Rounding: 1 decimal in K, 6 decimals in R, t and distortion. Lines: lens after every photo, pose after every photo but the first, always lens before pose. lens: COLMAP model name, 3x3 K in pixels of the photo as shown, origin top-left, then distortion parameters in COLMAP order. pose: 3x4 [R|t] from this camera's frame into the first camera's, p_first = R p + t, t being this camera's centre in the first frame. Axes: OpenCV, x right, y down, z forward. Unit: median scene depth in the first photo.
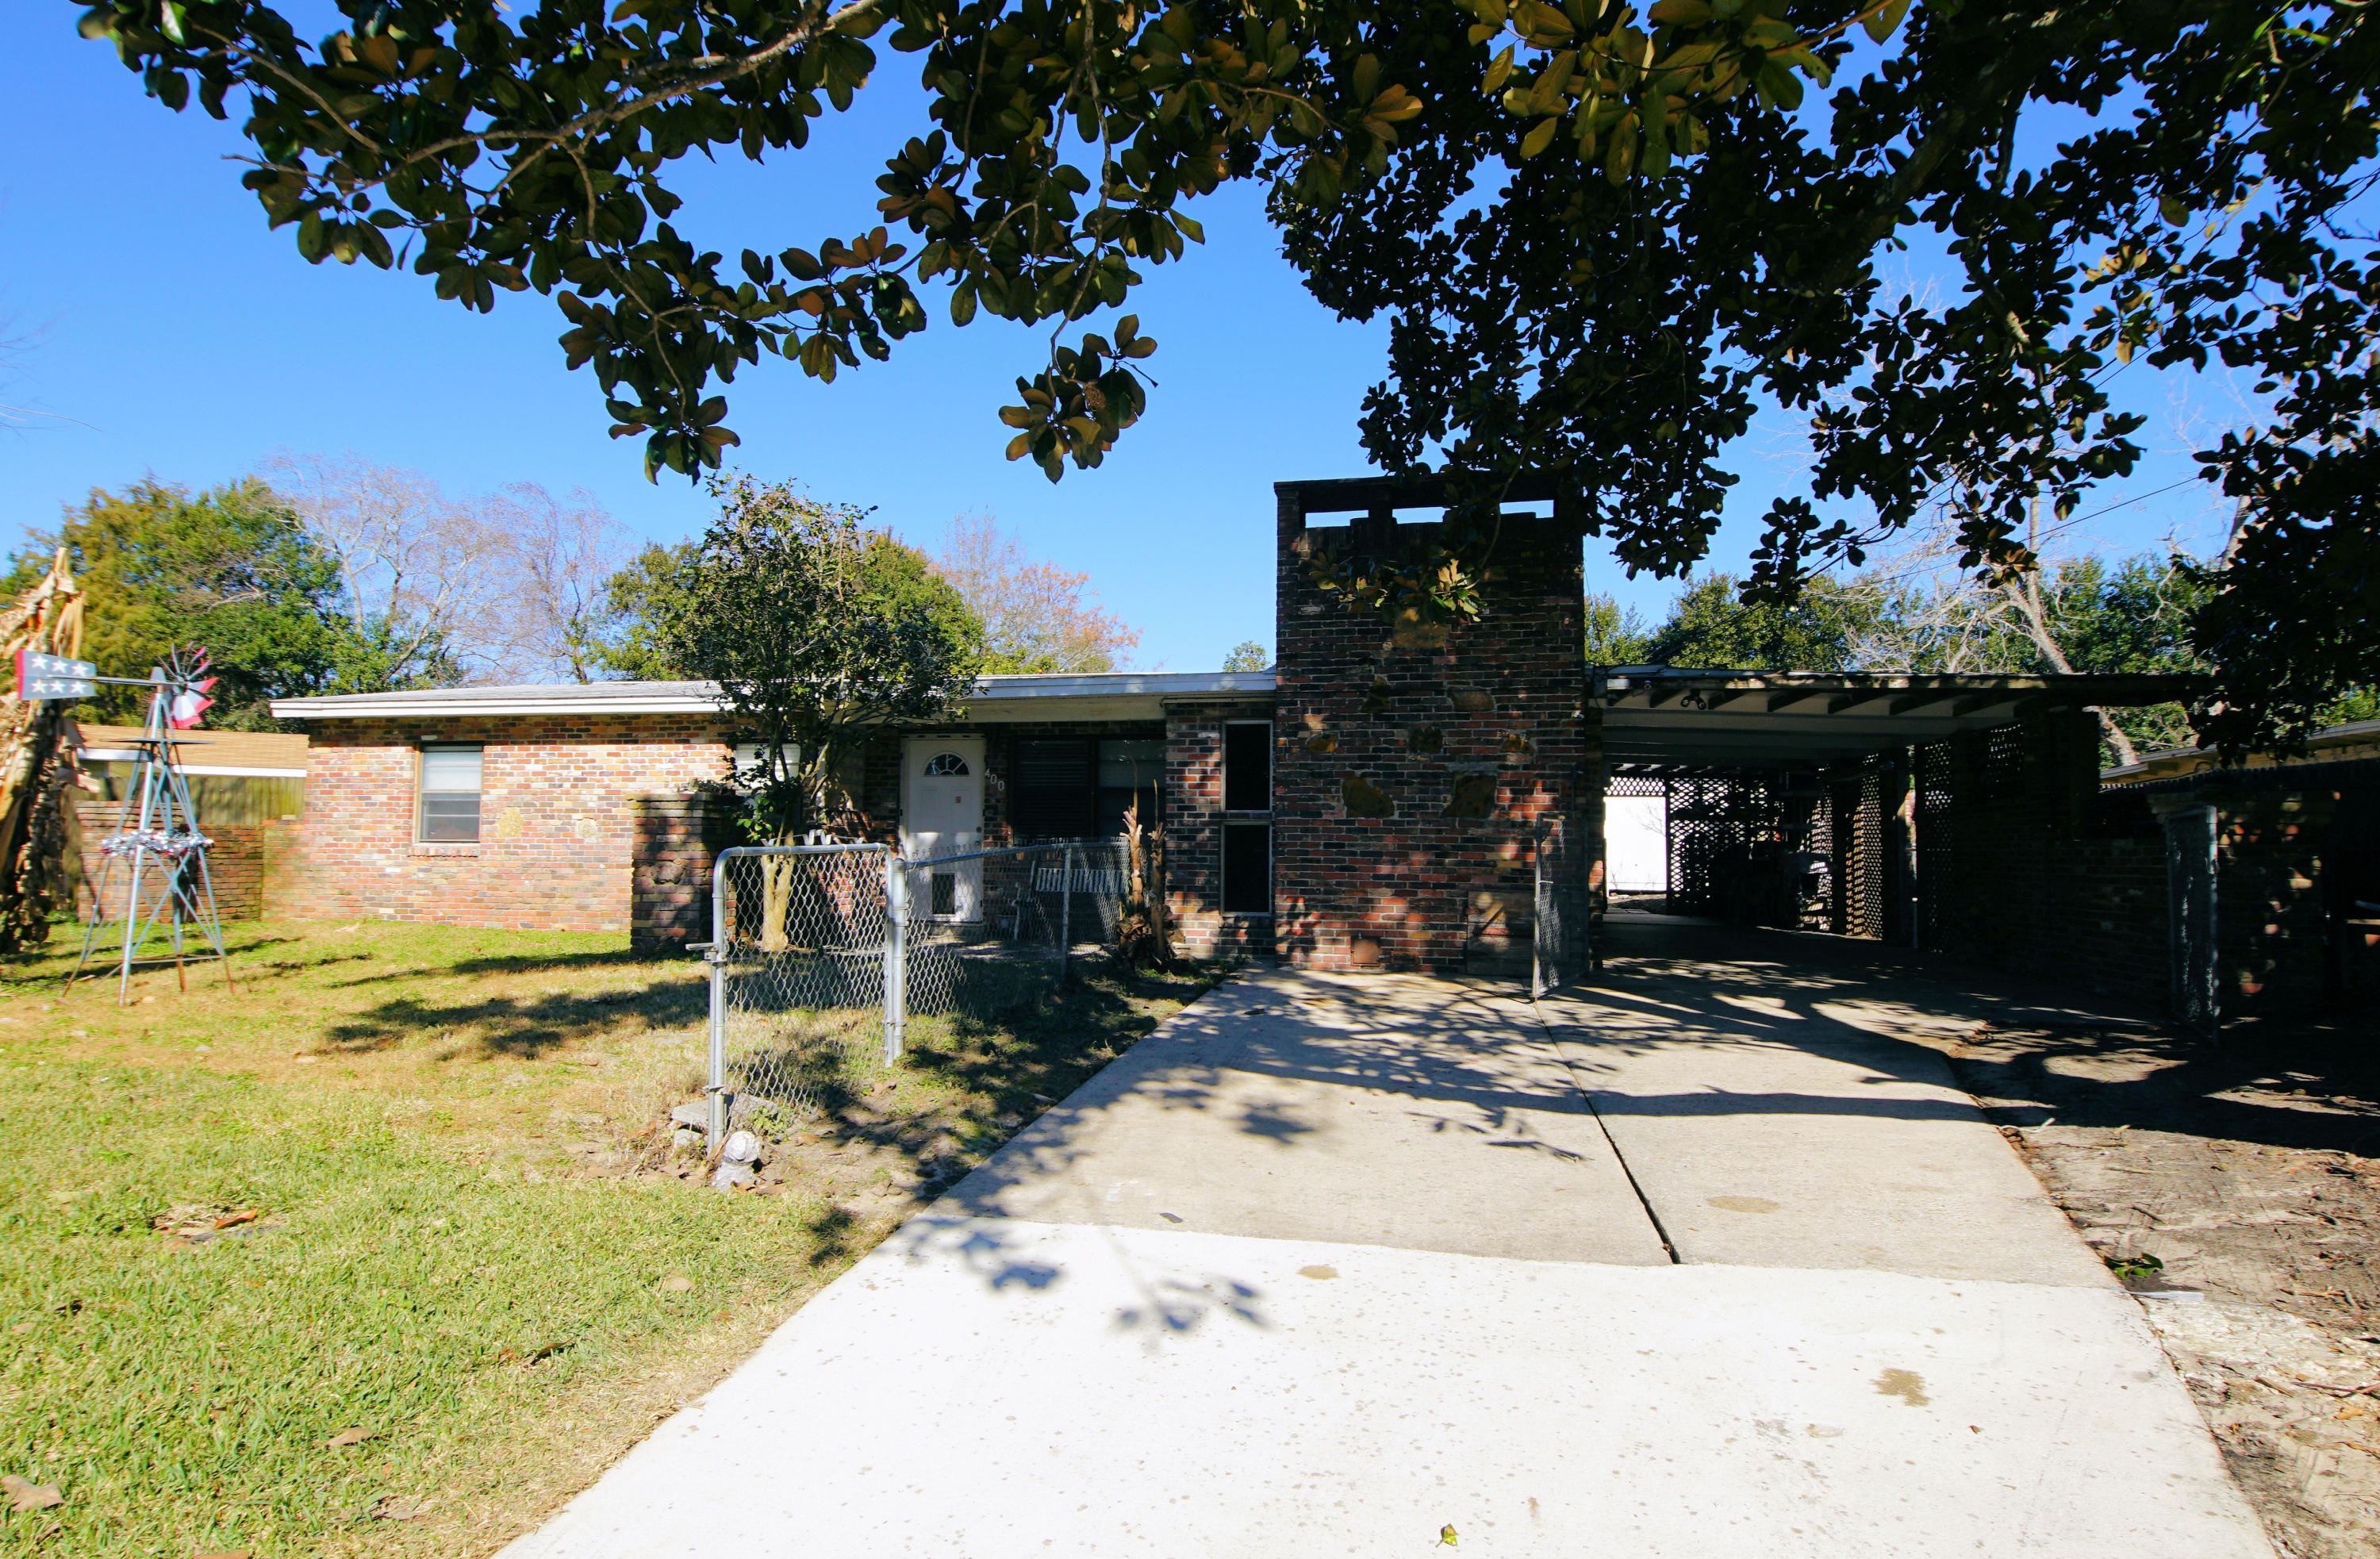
lens RADIAL K [[1321.5, 0, 1234.0], [0, 1321.5, 760.3], [0, 0, 1]] dist [-0.006949, -0.002726]
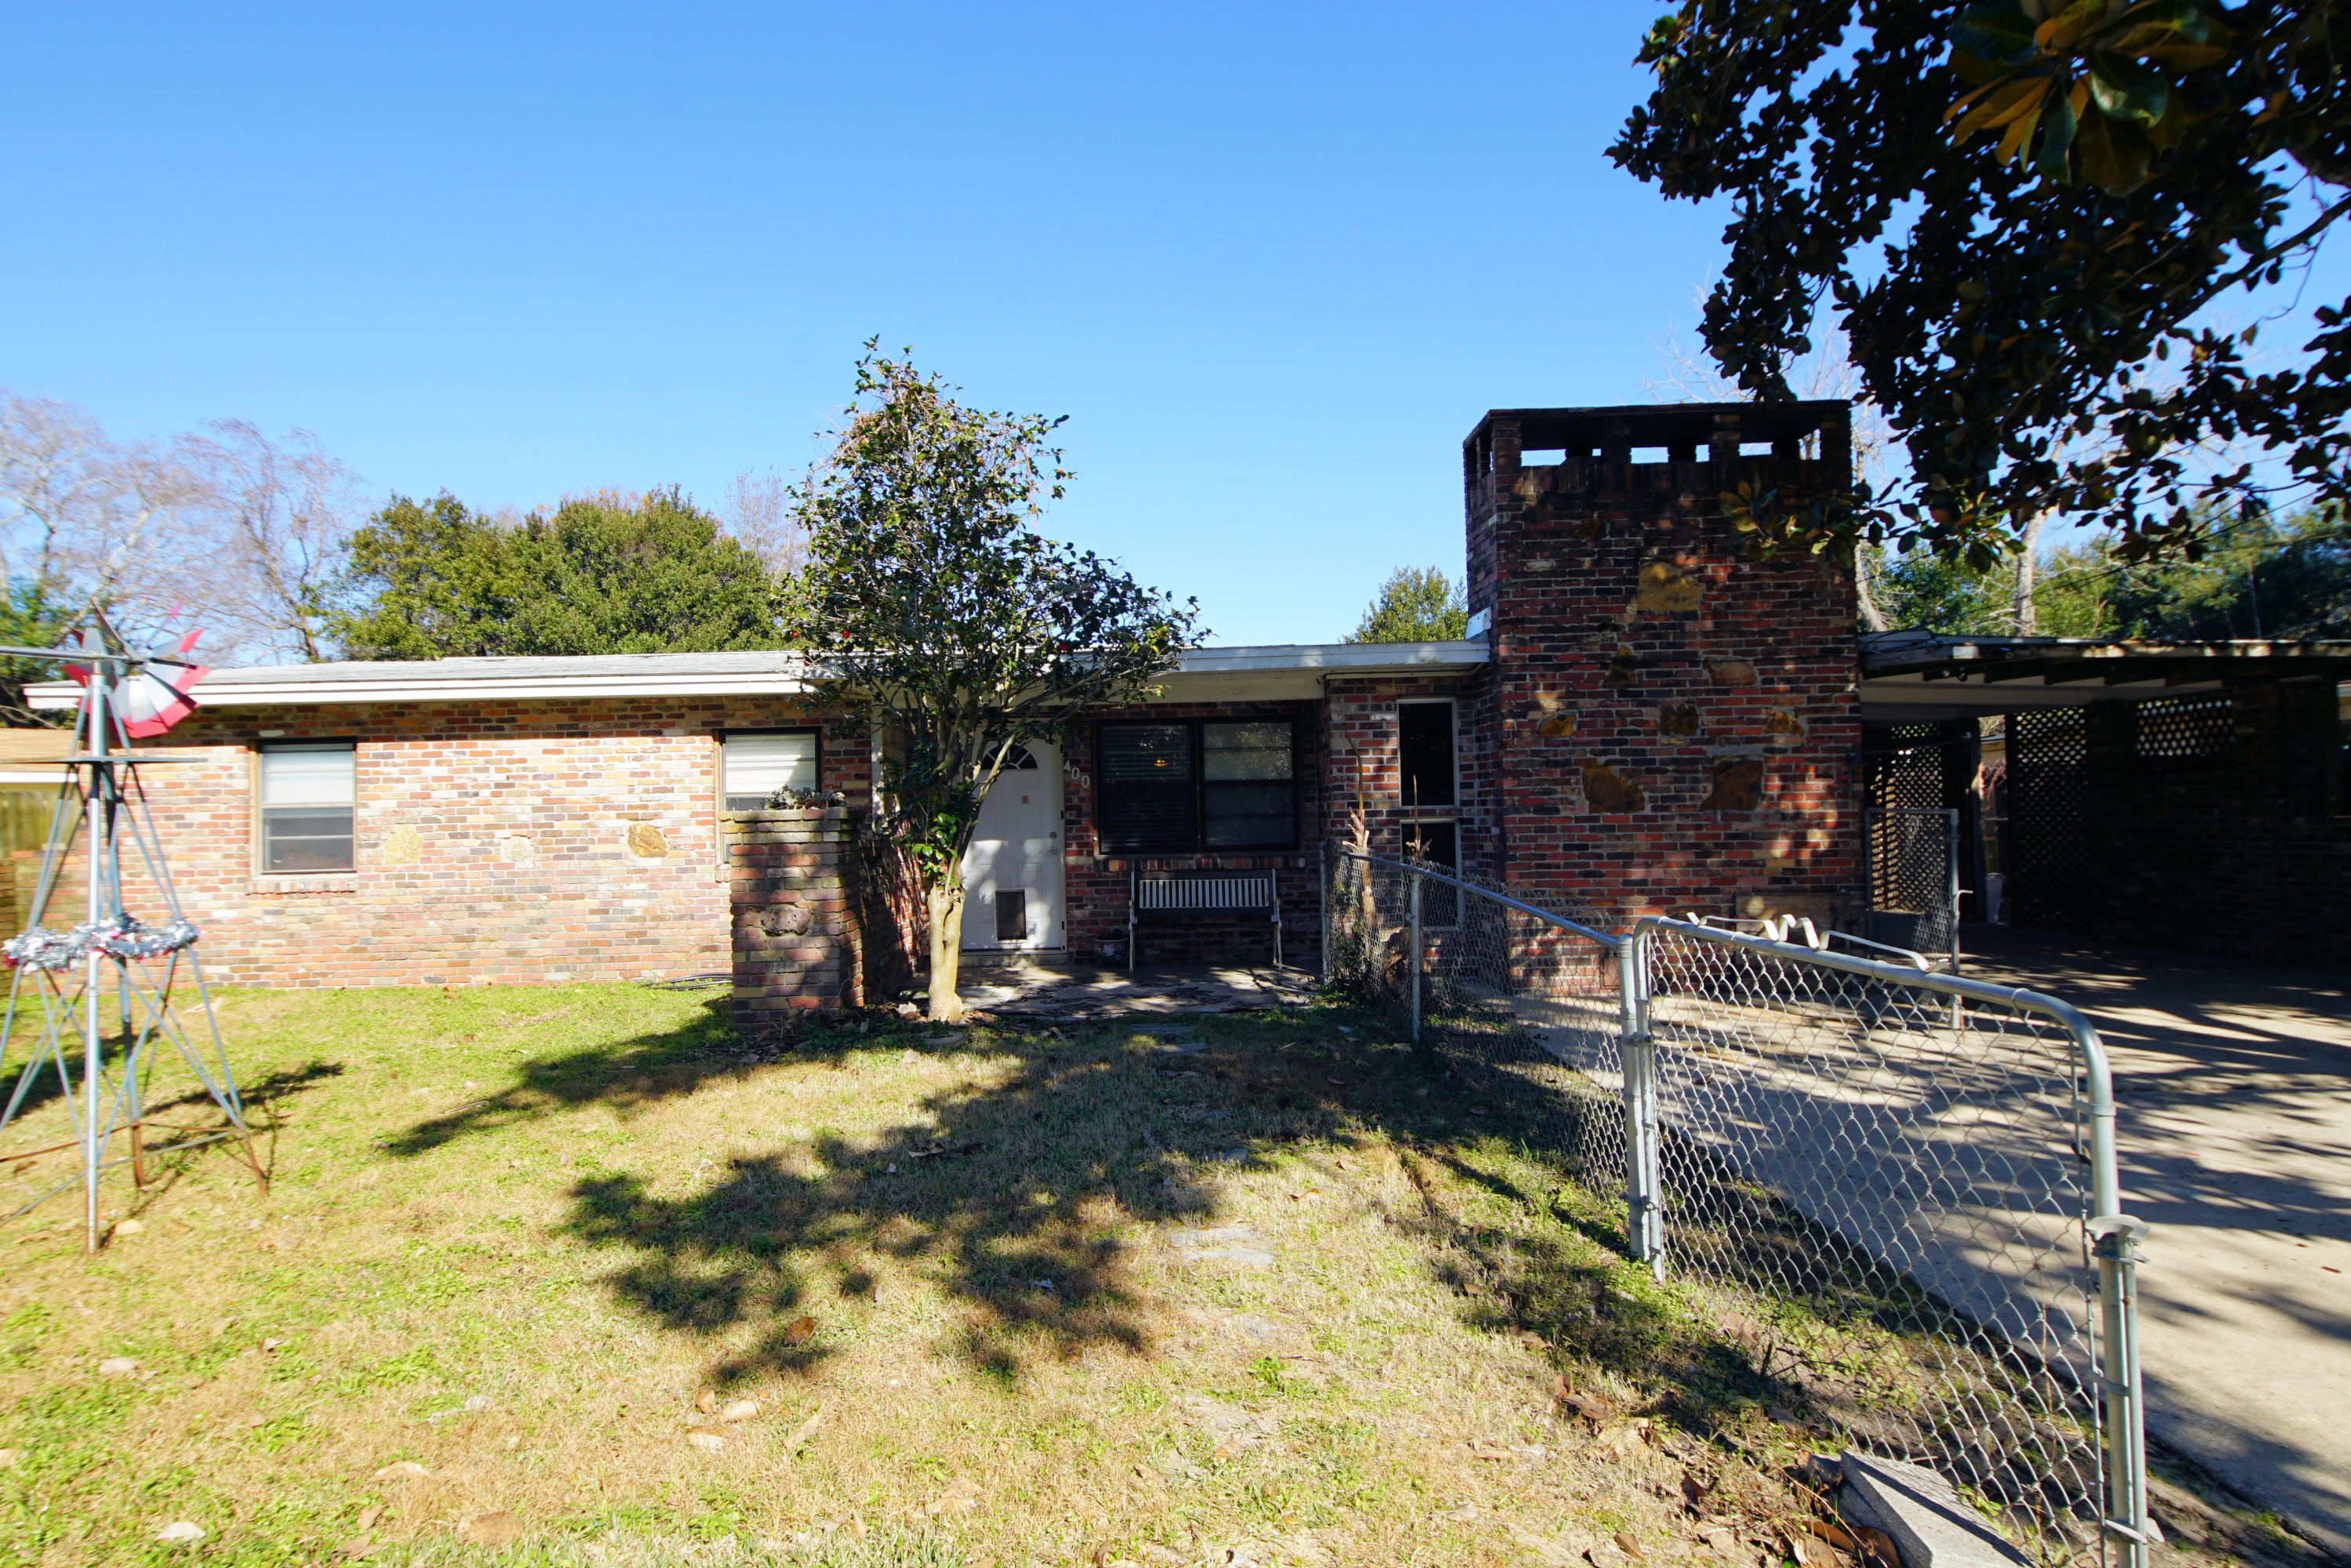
lens RADIAL K [[1269.9, 0, 1187.5], [0, 1269.9, 770.9], [0, 0, 1]] dist [0.013731, -0.019062]
pose [[0.980029, -0.022228, 0.197610, -0.299443], [0.016224, 0.999358, 0.031951, -0.012742], [-0.198194, -0.028107, 0.979760, 0.238215]]
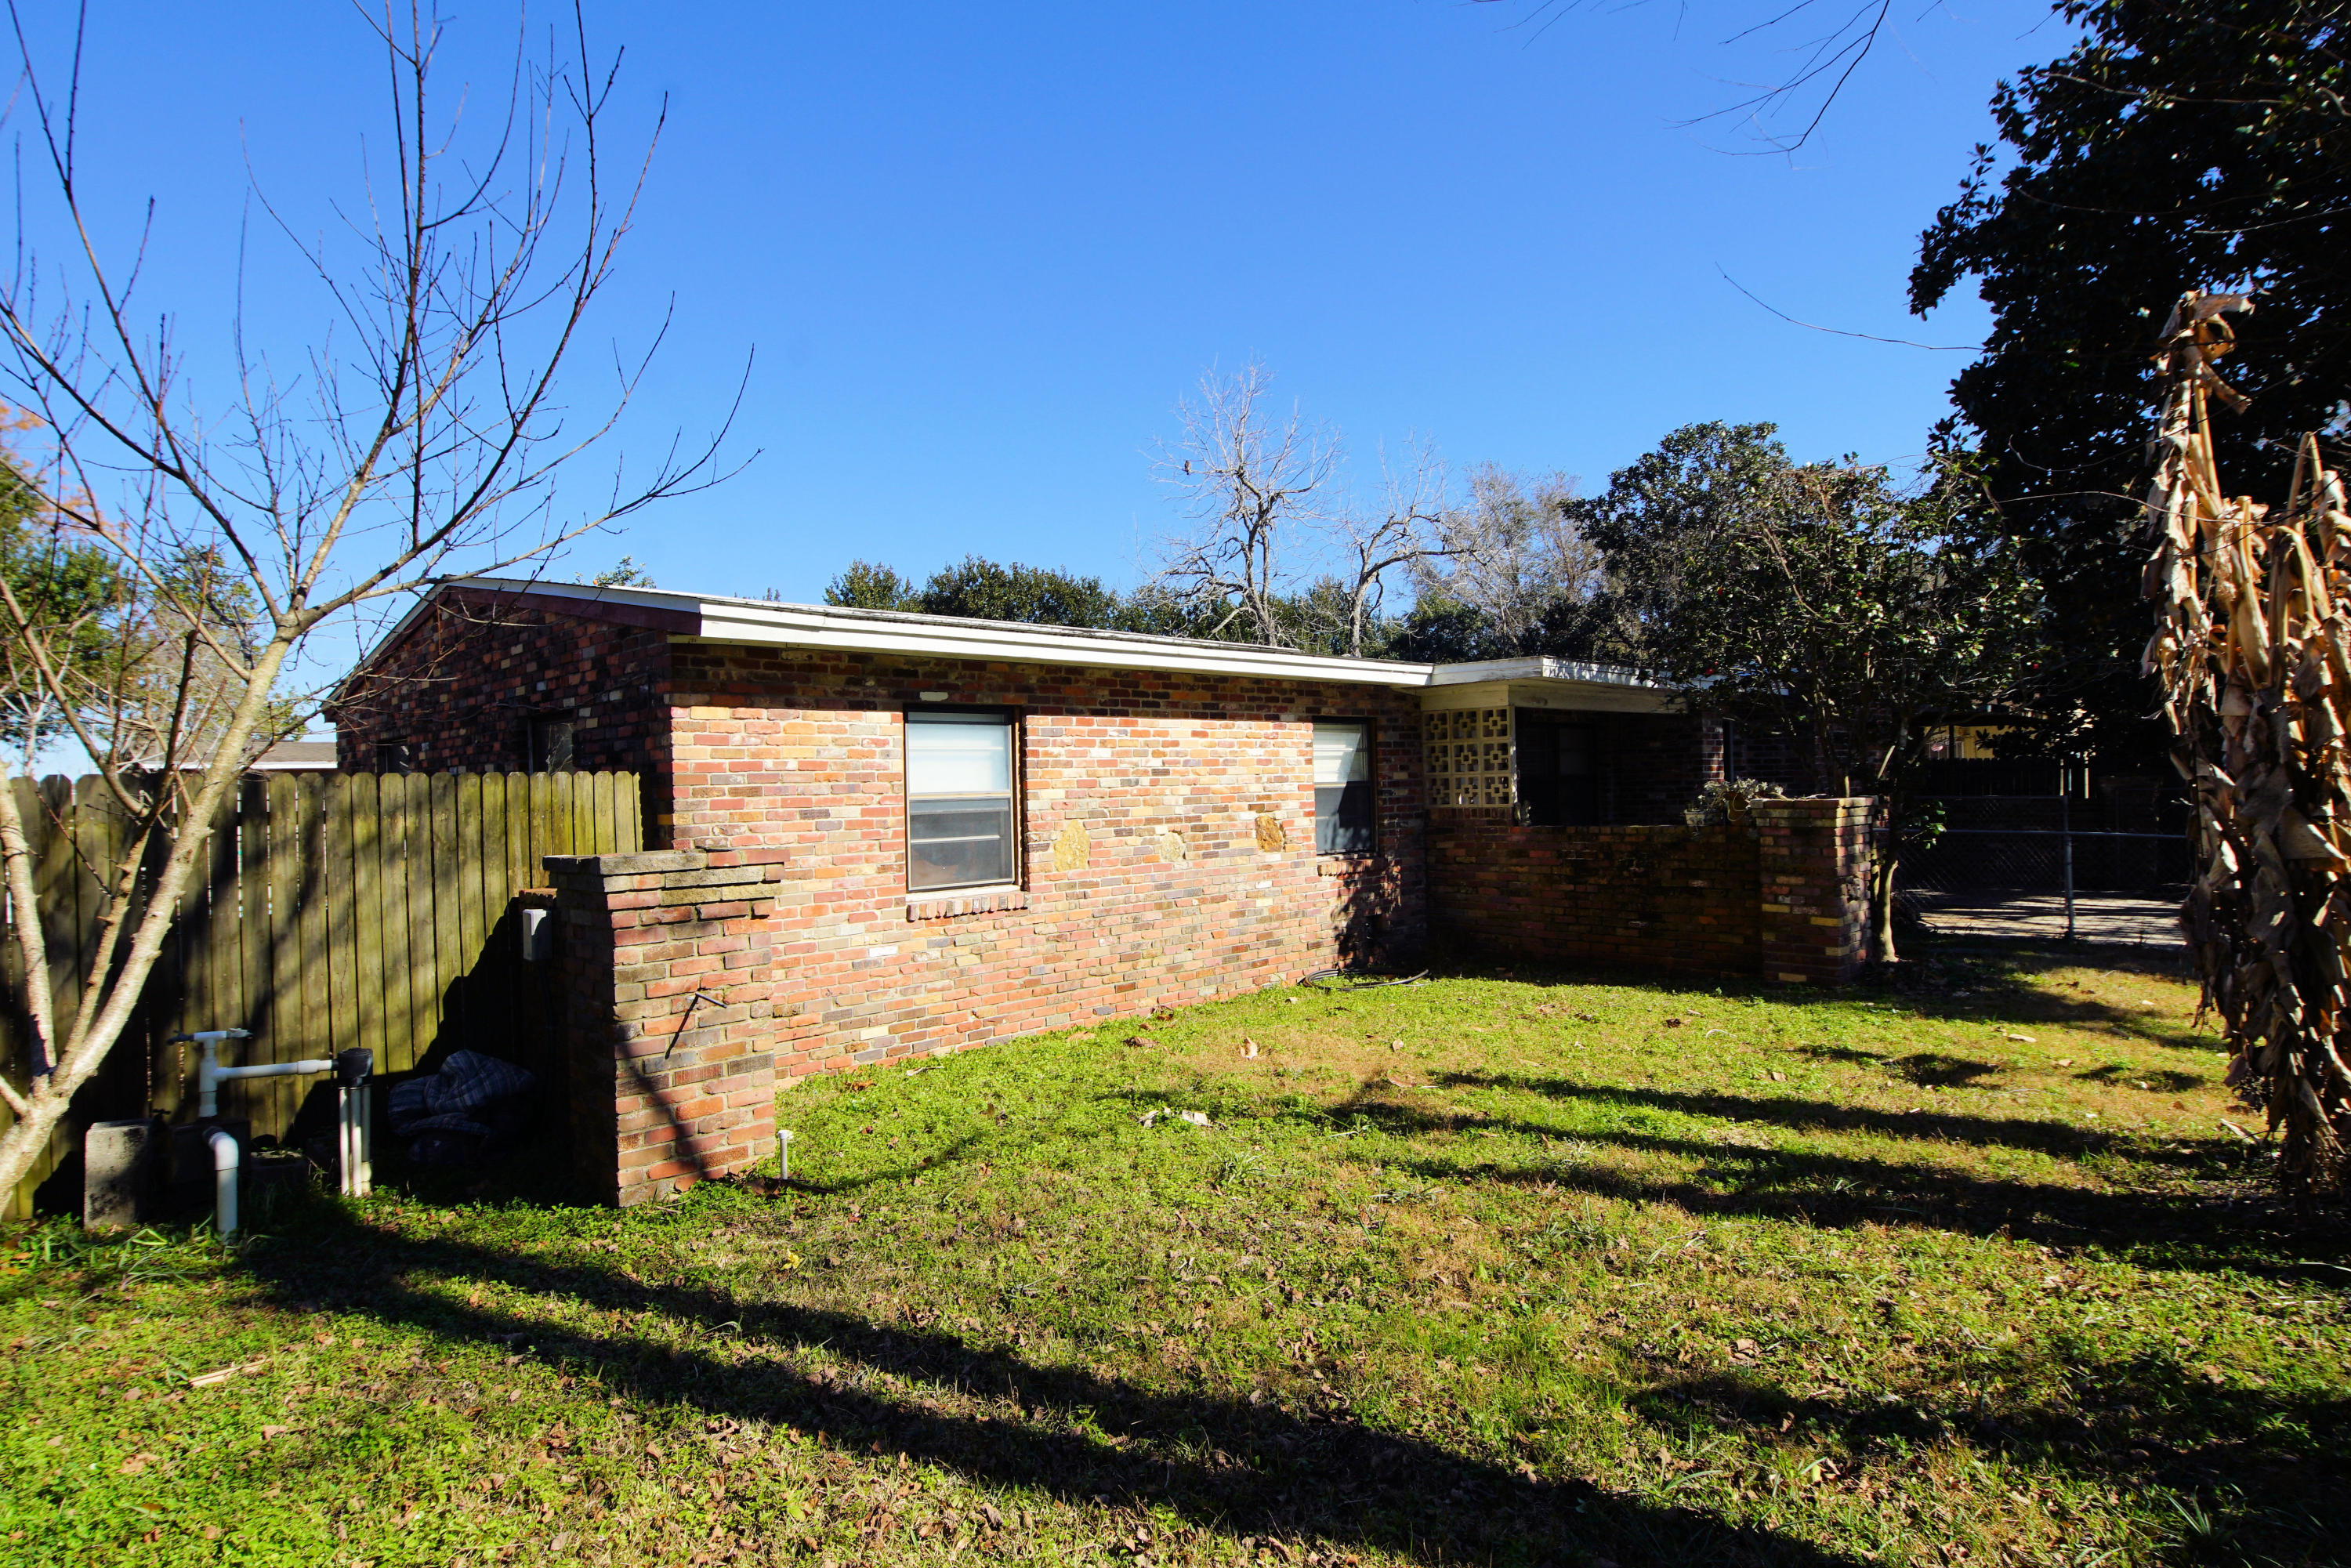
lens RADIAL K [[1269.9, 0, 1182.0], [0, 1269.9, 778.4], [0, 0, 1]] dist [0.013731, -0.019062]
pose [[0.575868, -0.017118, 0.817363, -1.171662], [-0.029305, 0.998706, 0.041562, -0.009954], [-0.817017, -0.047887, 0.574622, 0.747221]]
